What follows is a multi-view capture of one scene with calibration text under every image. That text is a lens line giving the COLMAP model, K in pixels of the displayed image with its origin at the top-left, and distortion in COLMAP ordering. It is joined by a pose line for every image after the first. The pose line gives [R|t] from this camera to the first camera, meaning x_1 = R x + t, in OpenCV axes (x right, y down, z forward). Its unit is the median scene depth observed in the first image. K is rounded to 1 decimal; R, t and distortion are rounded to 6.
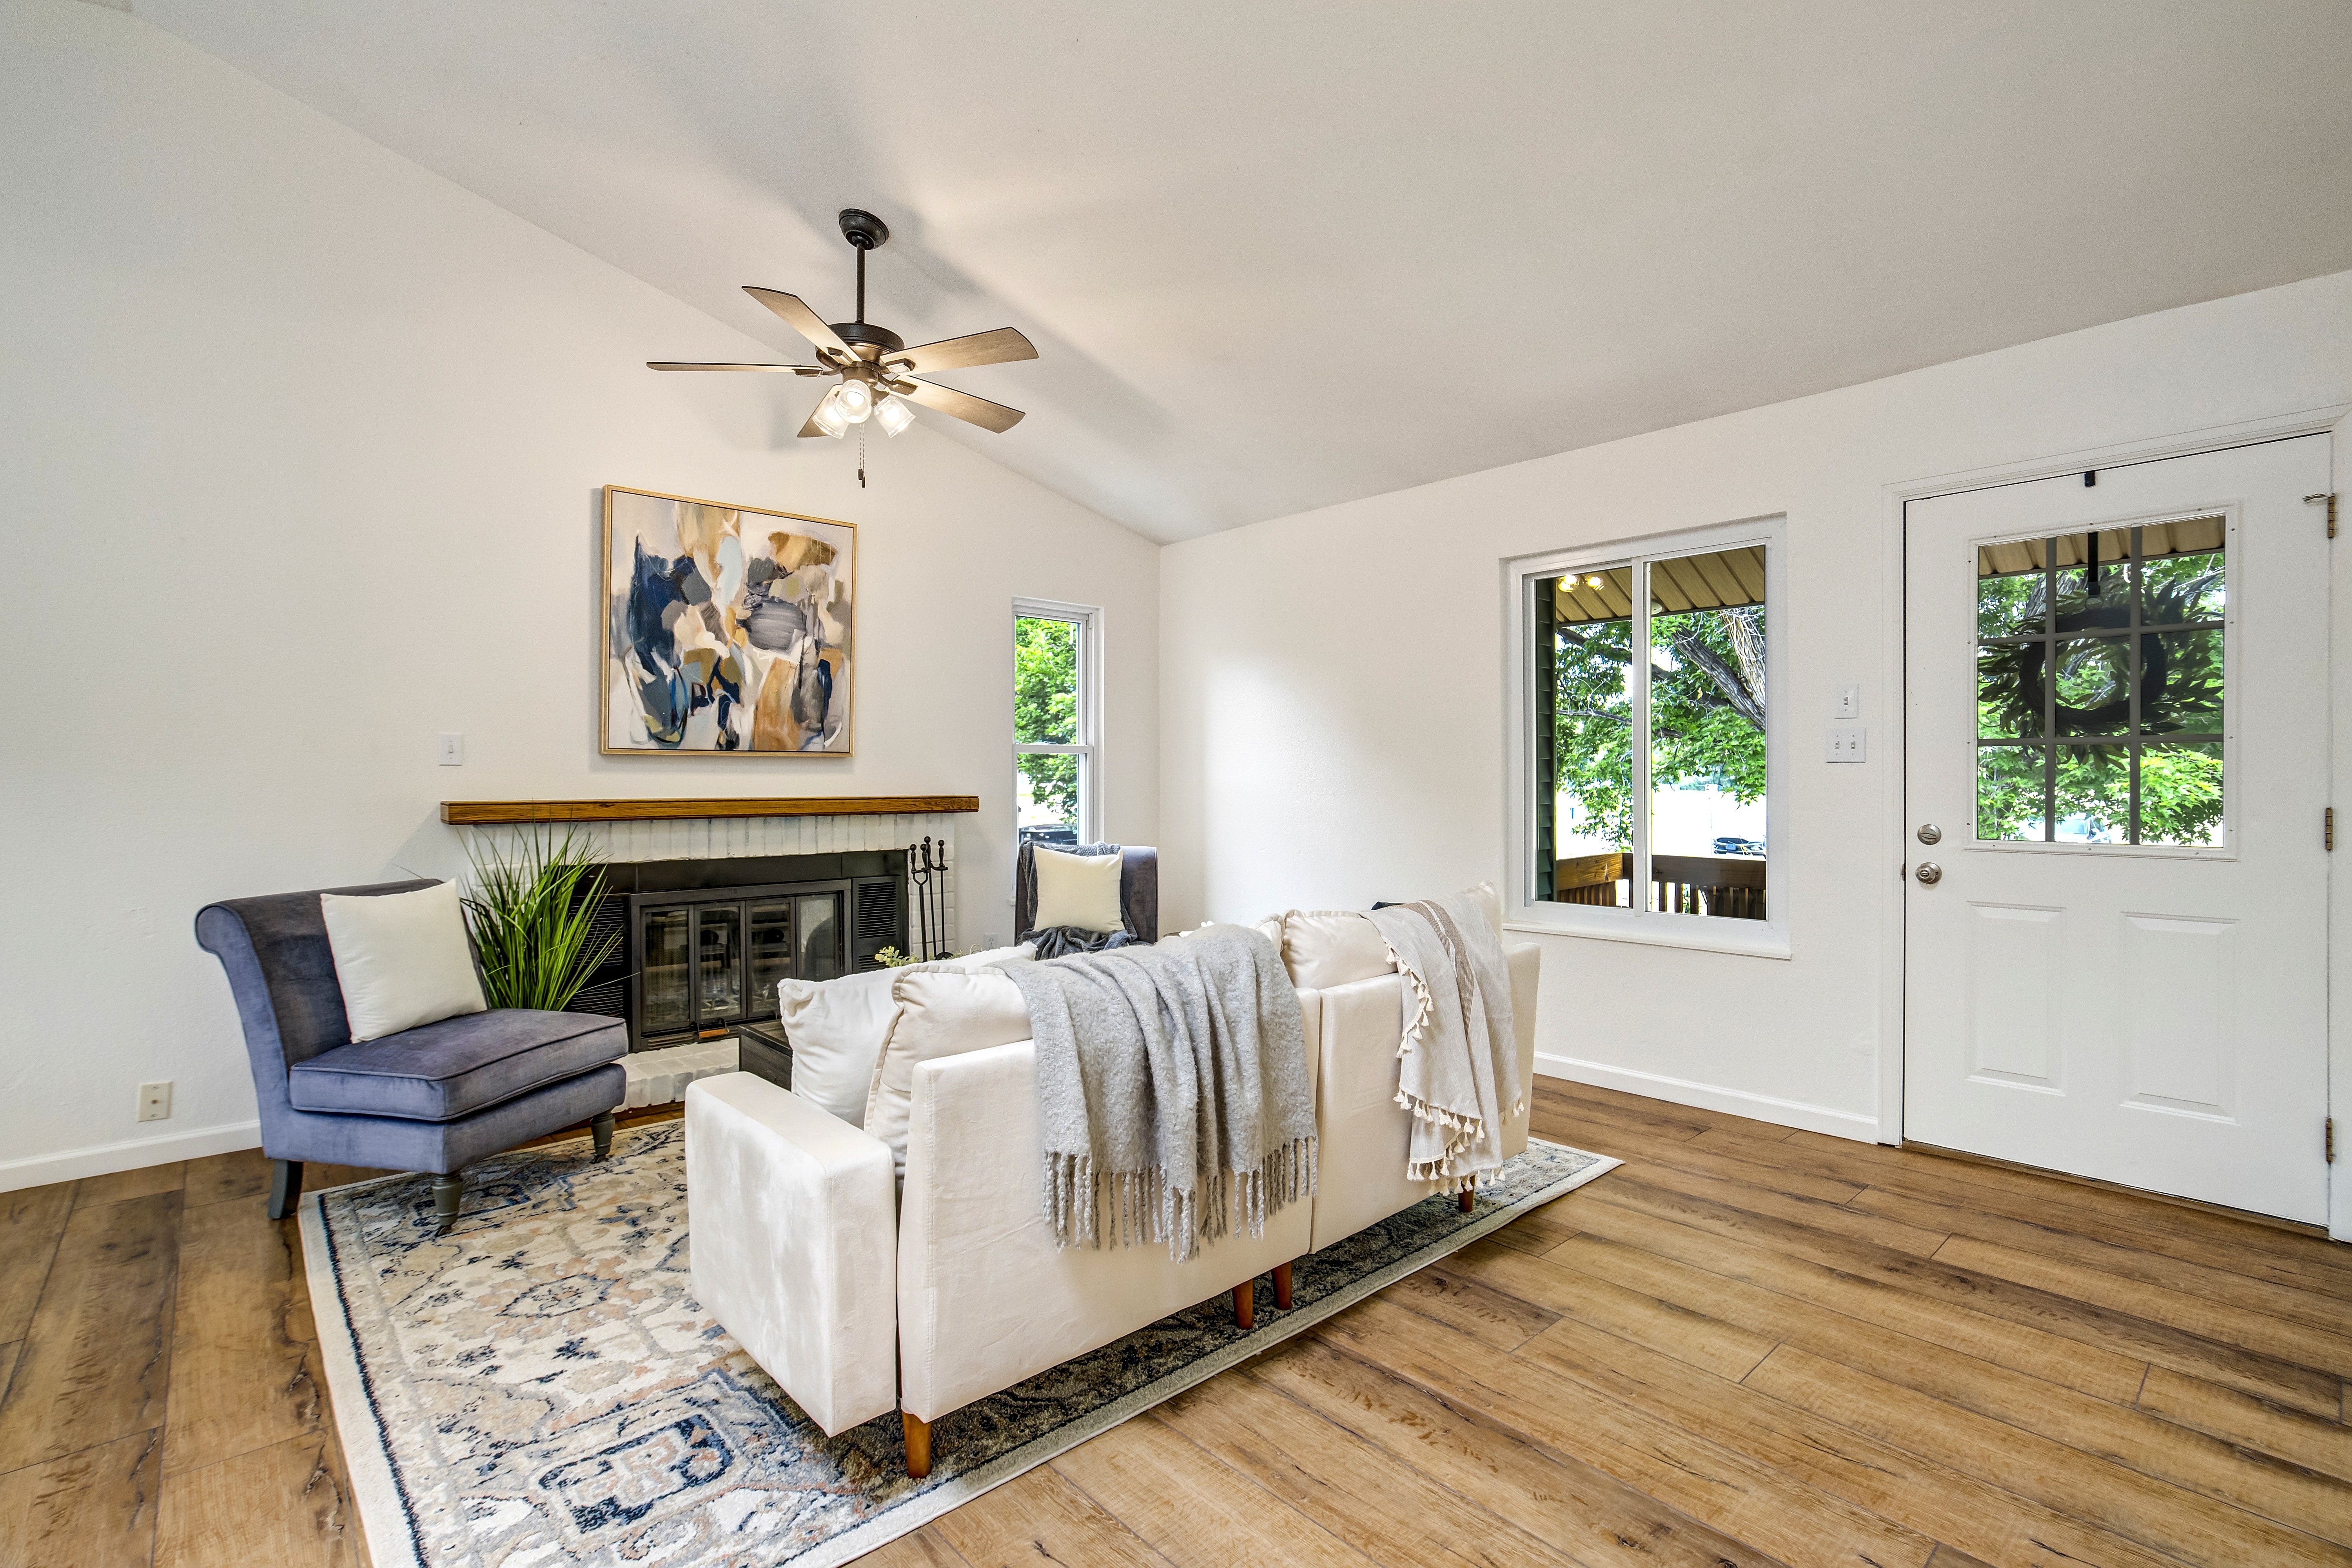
lens RADIAL K [[1091.5, 0, 1152.1], [0, 1091.5, 785.3], [0, 0, 1]] dist [-0.037387, 0.016112]
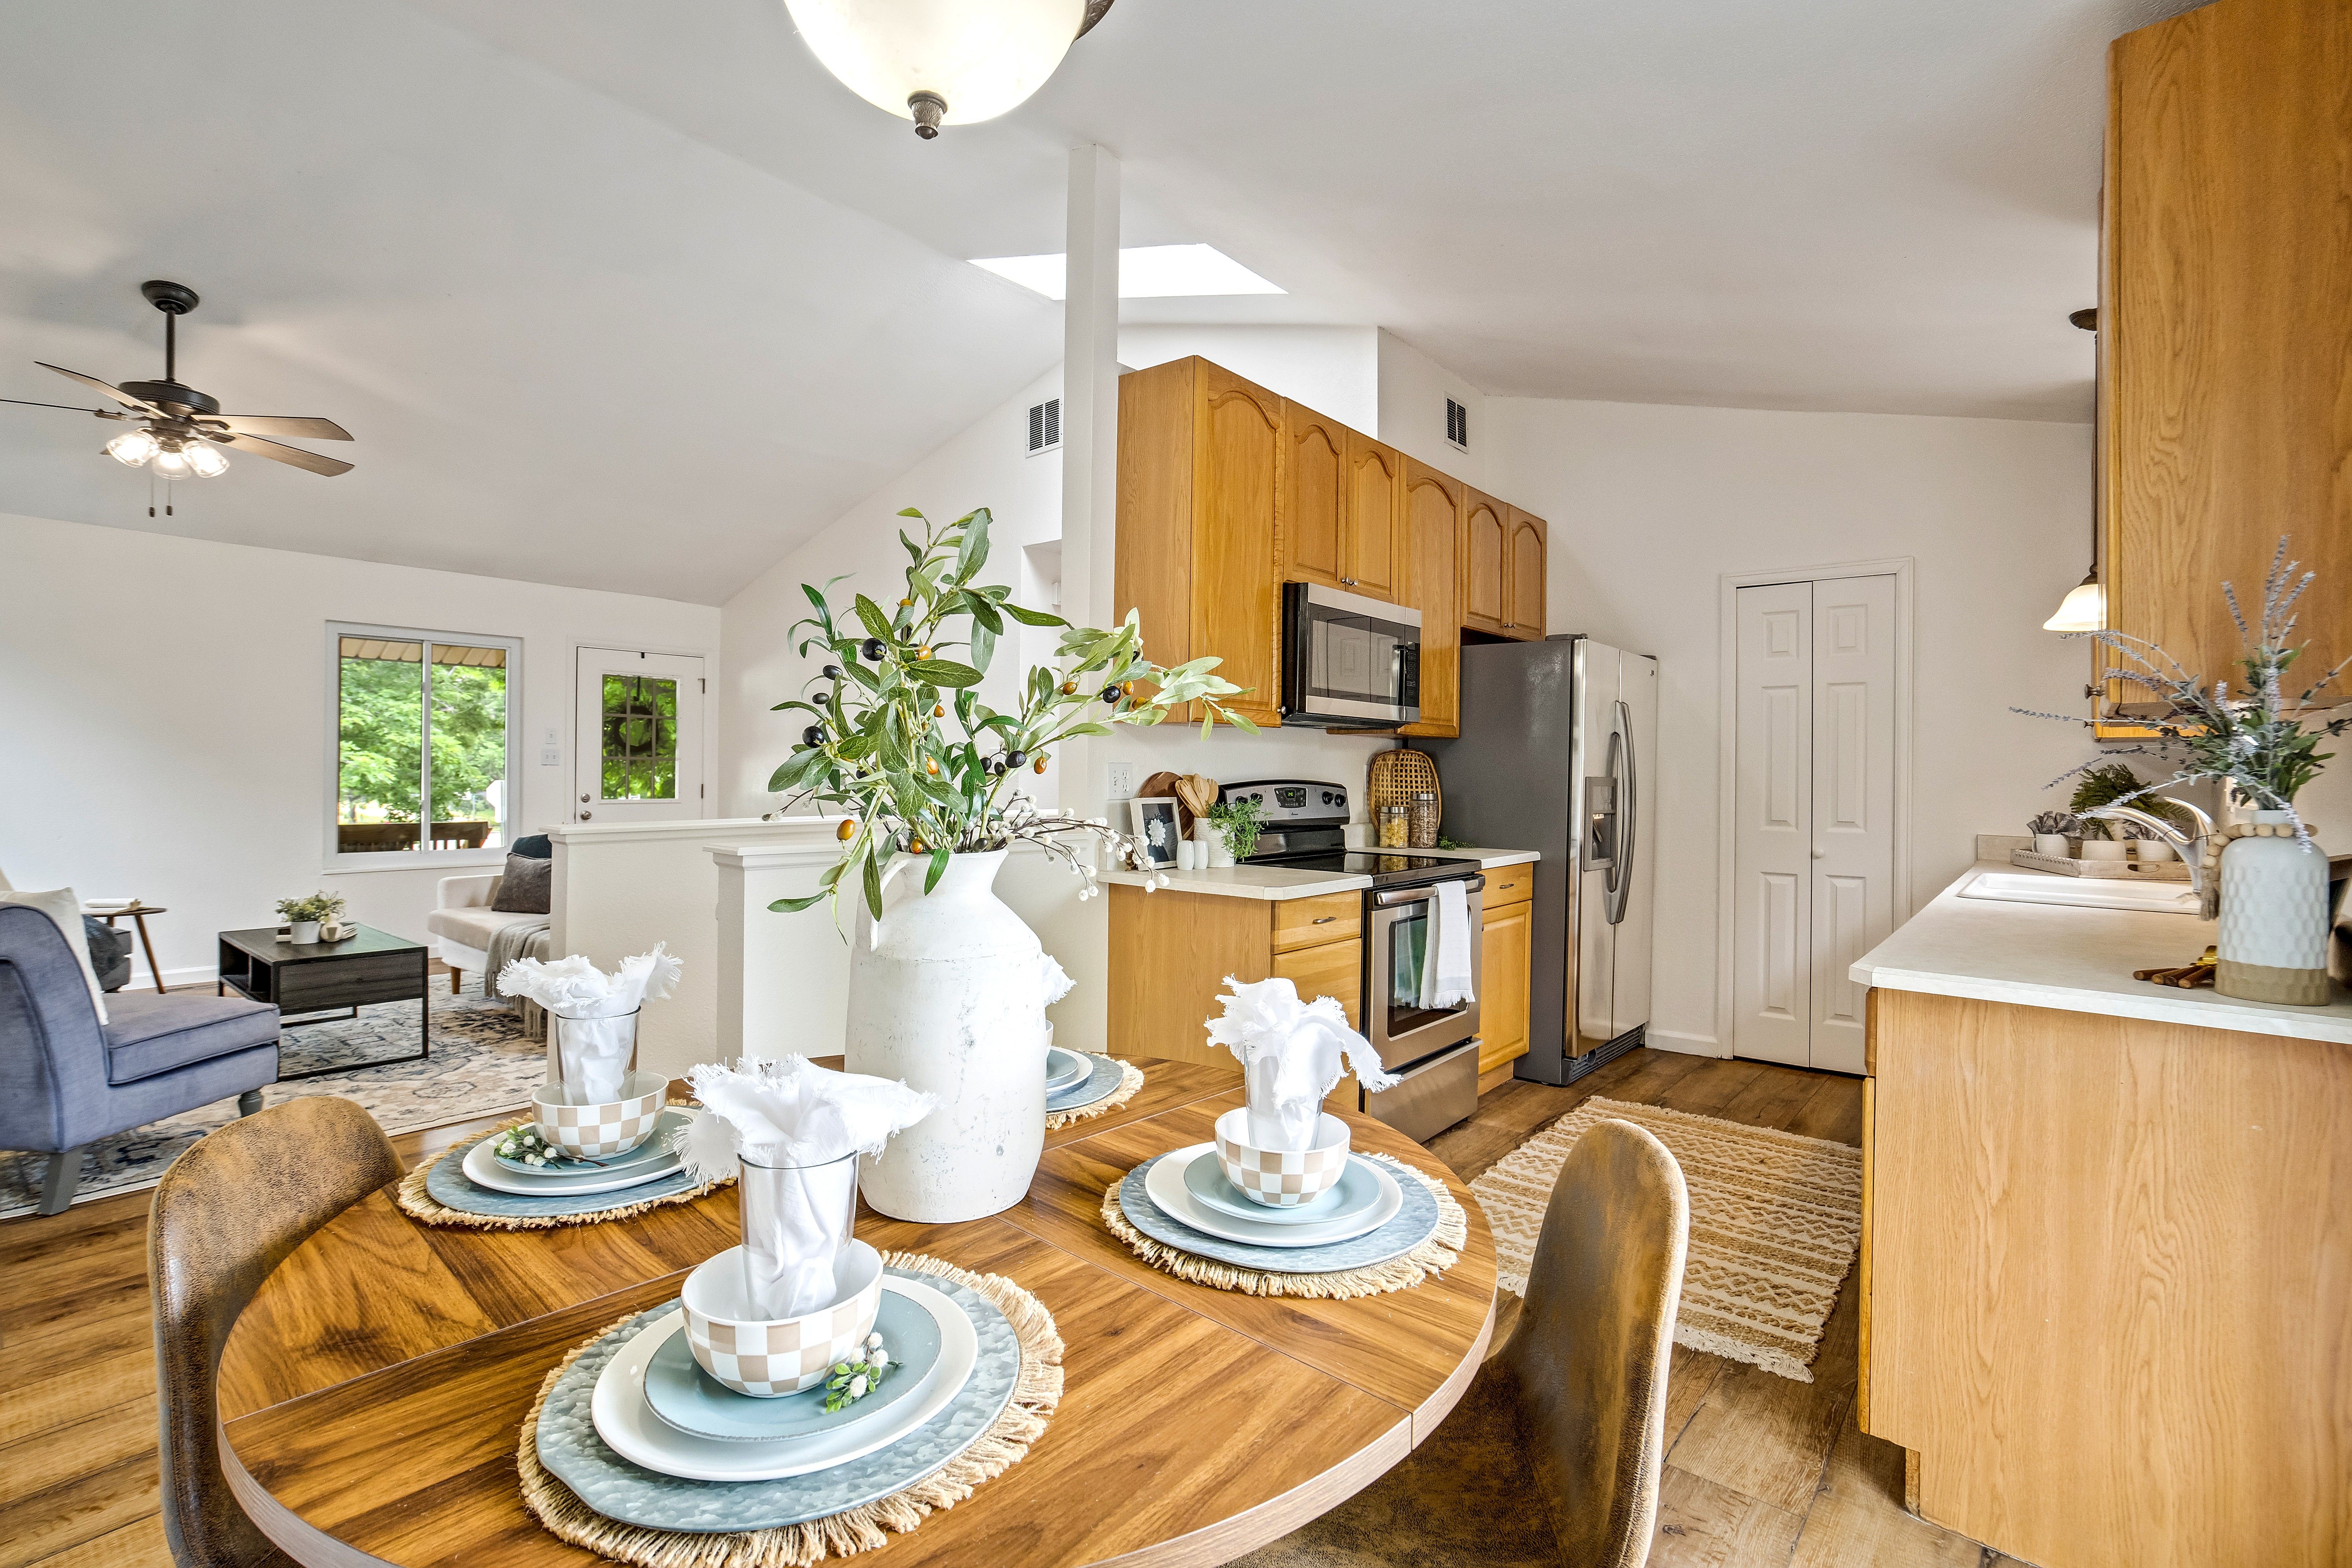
lens RADIAL K [[1091.5, 0, 1153.1], [0, 1091.5, 769.6], [0, 0, 1]] dist [-0.037387, 0.016112]
pose [[-0.108679, 0.004098, 0.994068, -1.350919], [0.000130, 0.999992, -0.004108, -0.002562], [-0.994077, -0.000317, -0.108679, 0.065823]]
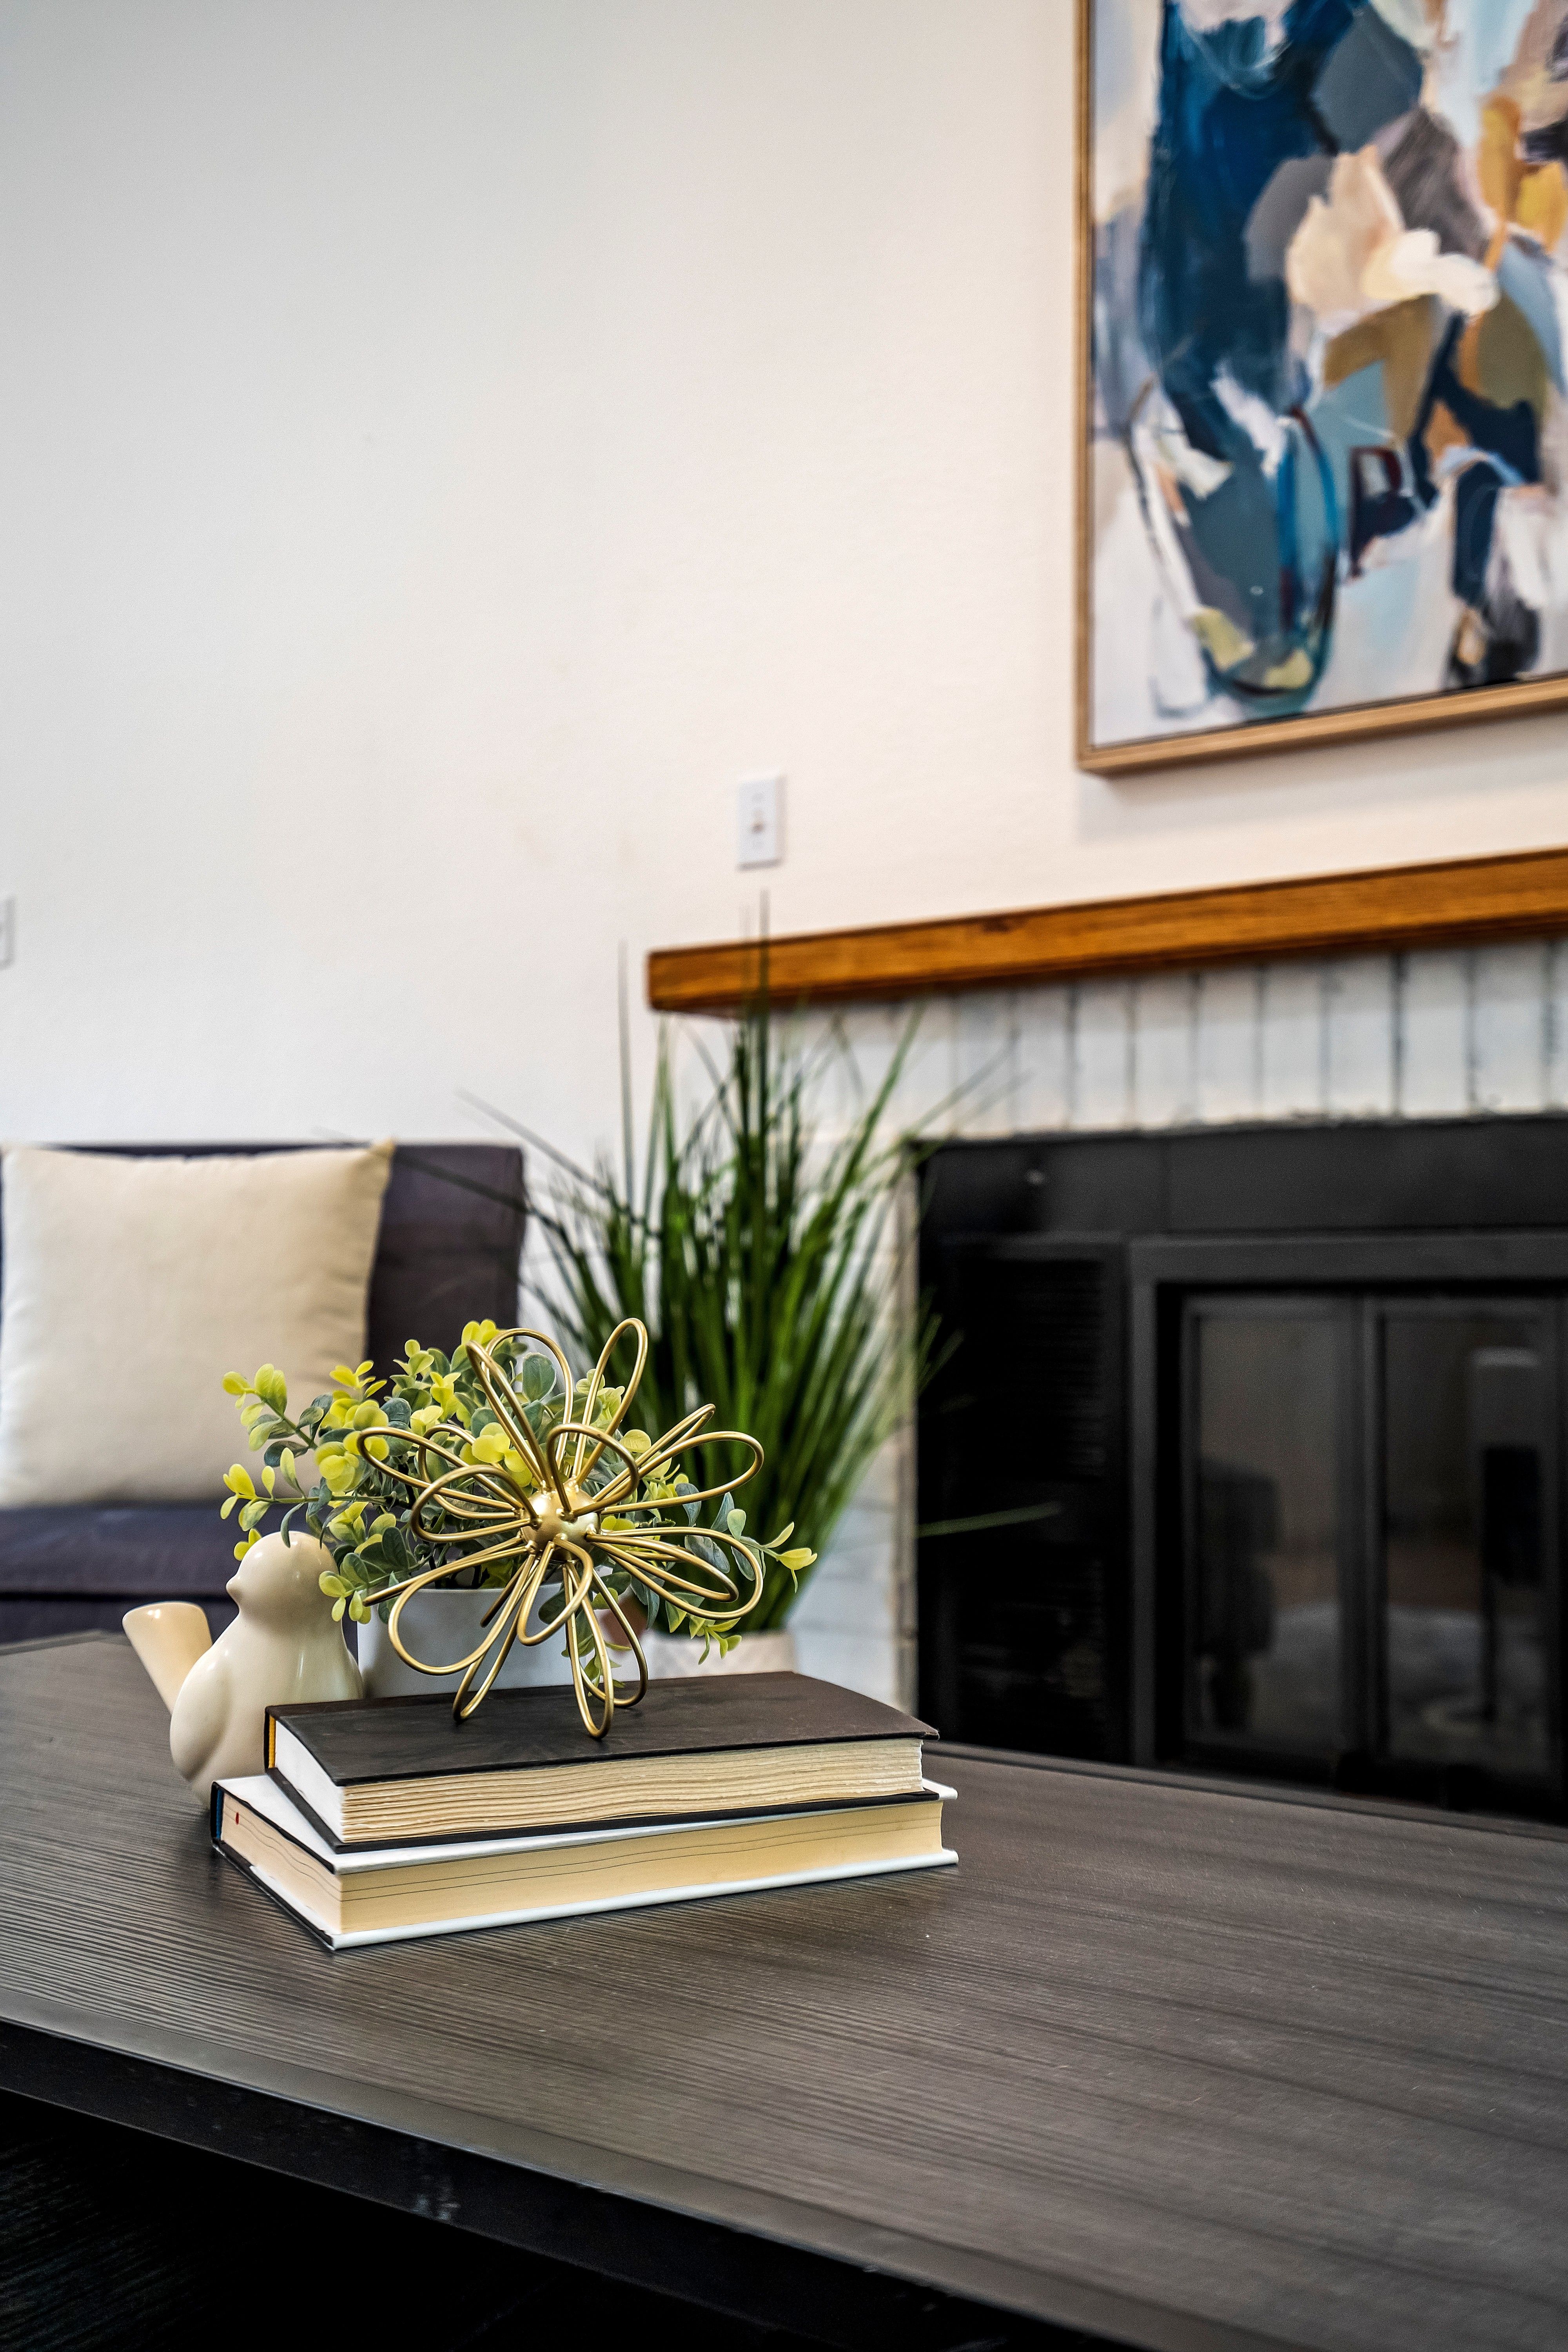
lens RADIAL K [[2283.3, 0, 790.0], [0, 2283.3, 1181.7], [0, 0, 1]] dist [0.100142, 0.000000]
pose [[0.249382, -0.047800, -0.967225, 0.075854], [-0.007979, 0.998646, -0.051410, 0.111665], [0.968372, 0.020539, 0.248663, 0.729793]]
